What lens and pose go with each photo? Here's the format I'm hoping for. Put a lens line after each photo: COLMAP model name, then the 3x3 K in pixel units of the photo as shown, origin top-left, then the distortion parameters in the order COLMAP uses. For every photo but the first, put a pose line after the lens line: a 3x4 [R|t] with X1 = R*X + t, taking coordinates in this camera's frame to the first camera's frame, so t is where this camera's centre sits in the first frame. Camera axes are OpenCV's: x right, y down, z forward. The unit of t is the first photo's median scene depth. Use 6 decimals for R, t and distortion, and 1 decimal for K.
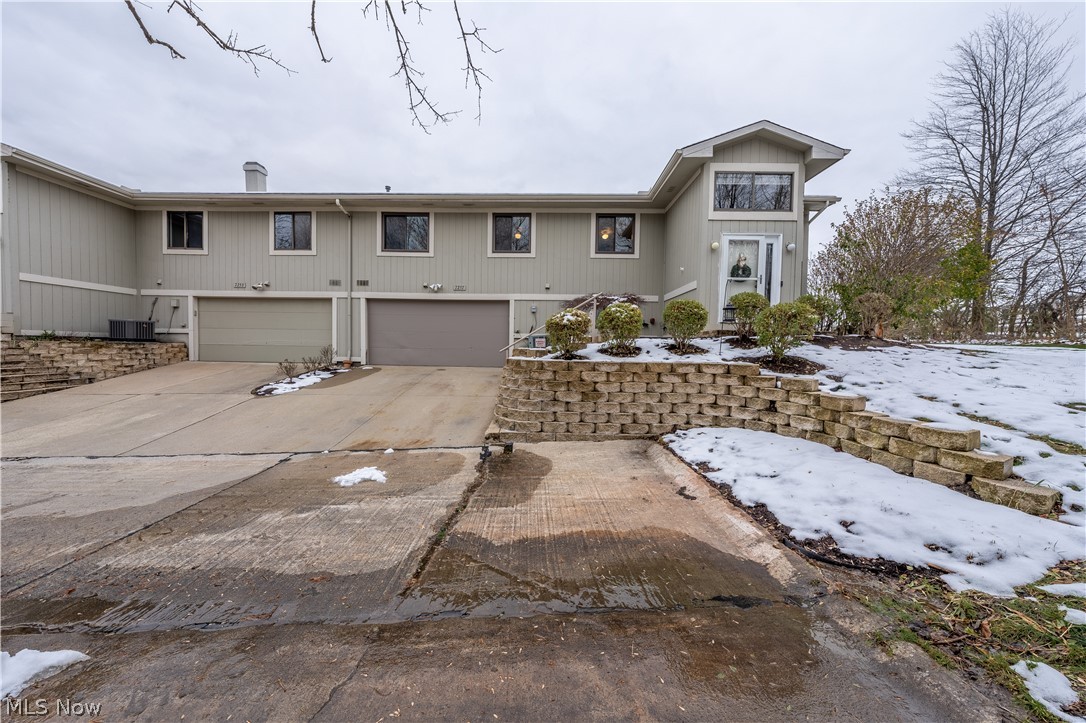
lens RADIAL K [[370.8, 0, 539.4], [0, 370.8, 358.7], [0, 0, 1]] dist [-0.002257, -0.000004]
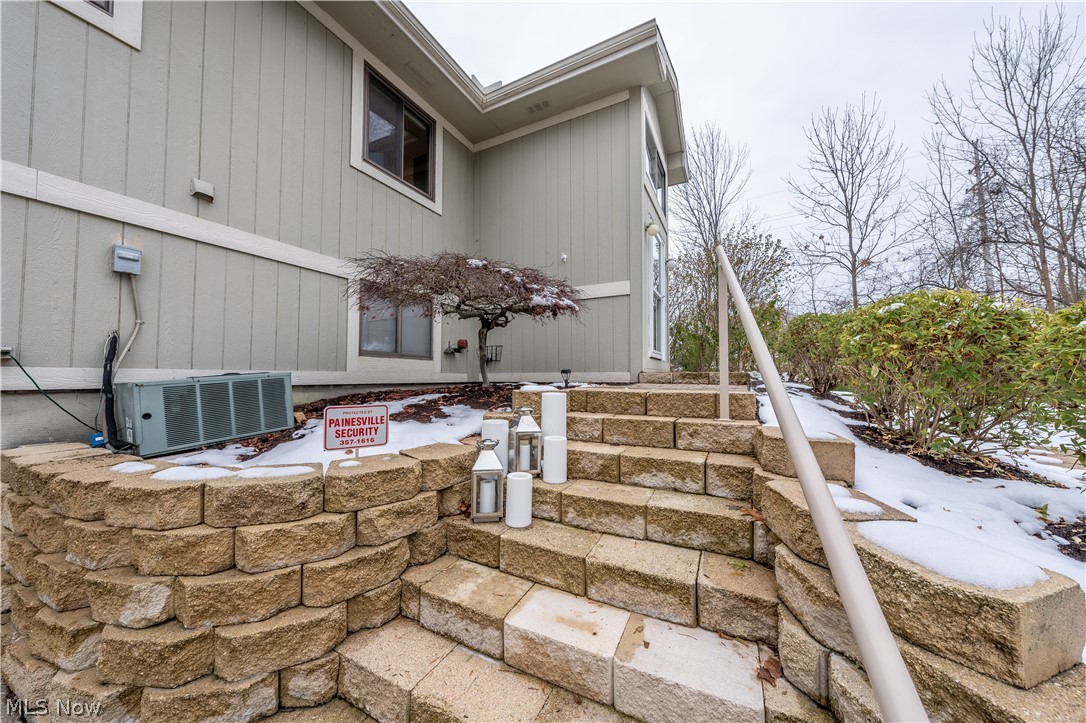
lens RADIAL K [[370.8, 0, 539.6], [0, 370.8, 358.2], [0, 0, 1]] dist [-0.002257, -0.000004]
pose [[0.440292, 0.027747, 0.897426, -0.144850], [0.030006, 0.998509, -0.045594, -0.075086], [-0.897353, 0.047003, 0.438803, 0.912485]]
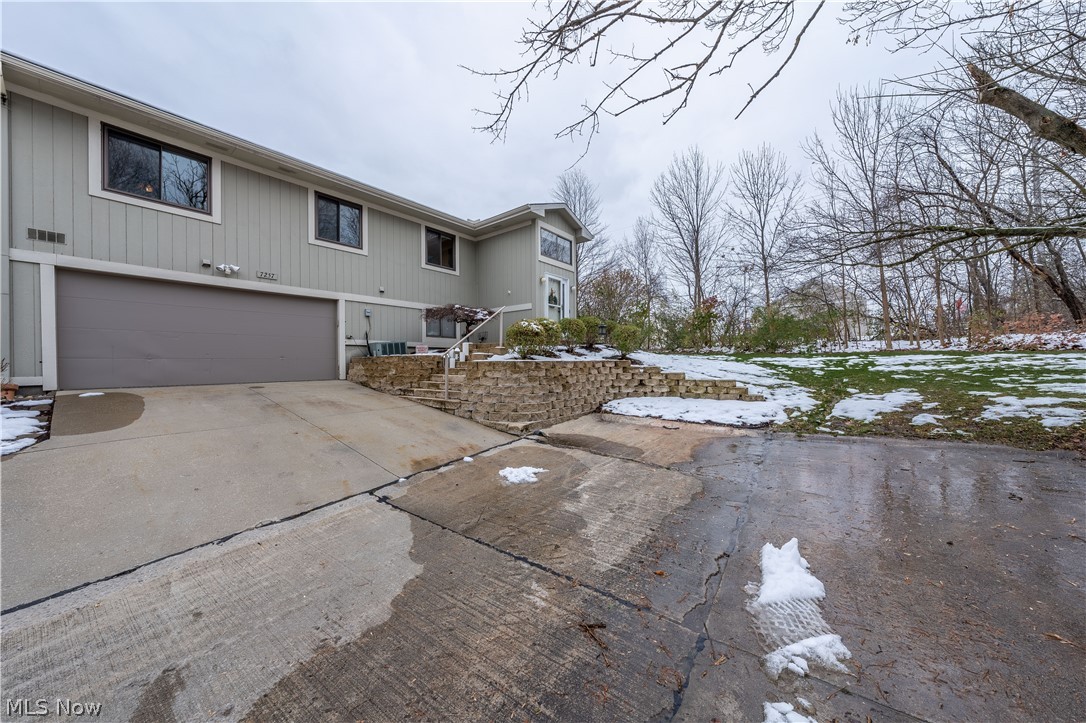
lens RADIAL K [[370.8, 0, 541.5], [0, 370.8, 360.4], [0, 0, 1]] dist [-0.002257, -0.000004]
pose [[0.606910, -0.016936, 0.794590, -0.644210], [0.041974, 0.999061, -0.010765, 0.011294], [-0.793661, 0.039885, 0.607051, 0.173172]]
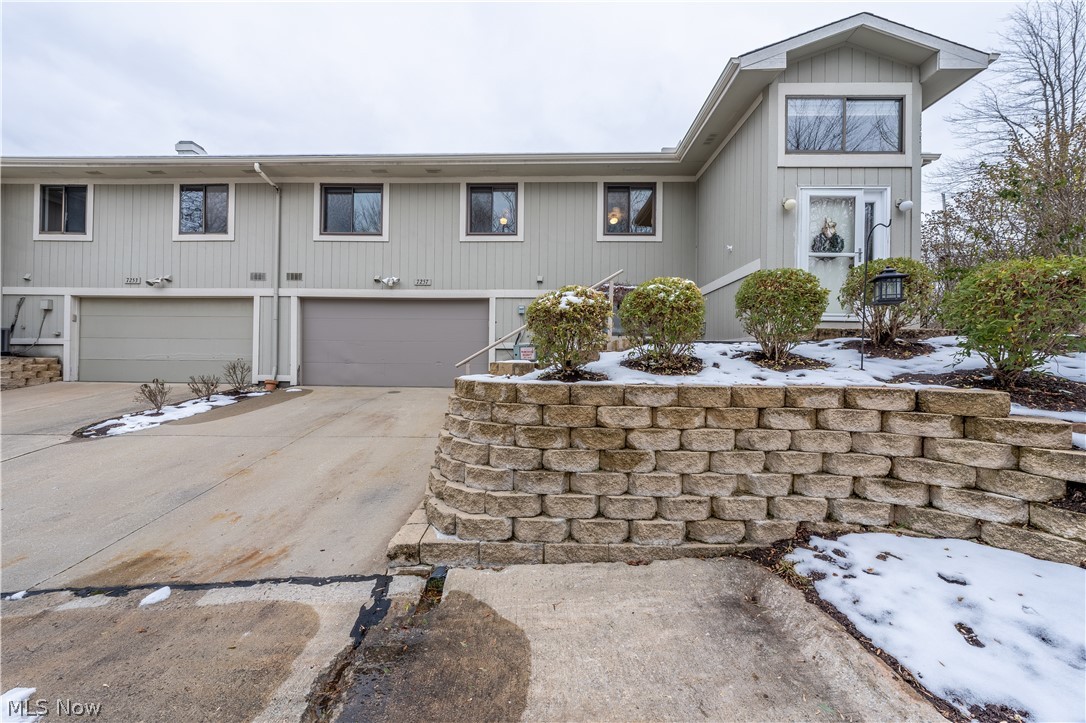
lens RADIAL K [[370.8, 0, 537.9], [0, 370.8, 361.1], [0, 0, 1]] dist [-0.002257, -0.000004]
pose [[0.999986, -0.004775, -0.002325, 0.025386], [0.004687, 0.999328, -0.036357, -0.004267], [0.002497, 0.036345, 0.999336, 0.350779]]
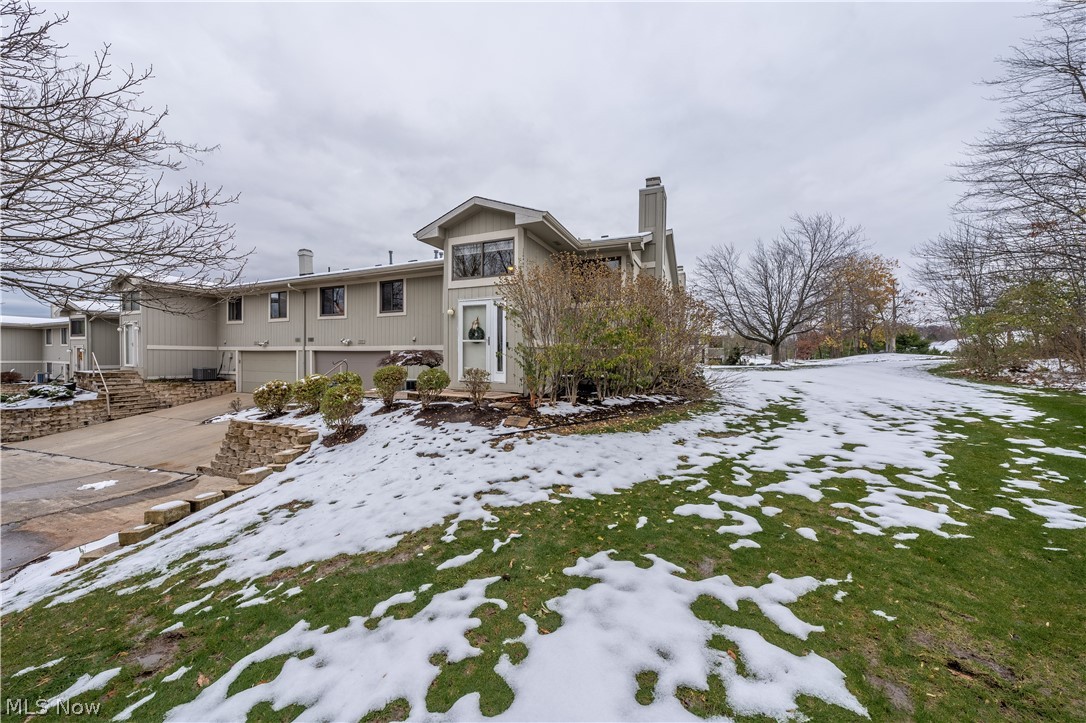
lens RADIAL K [[370.8, 0, 536.3], [0, 370.8, 361.4], [0, 0, 1]] dist [-0.002257, -0.000004]
pose [[0.920439, -0.003078, -0.390874, 1.147128], [-0.004769, 0.999806, -0.019102, -0.138852], [0.390857, 0.019446, 0.920246, 0.080650]]
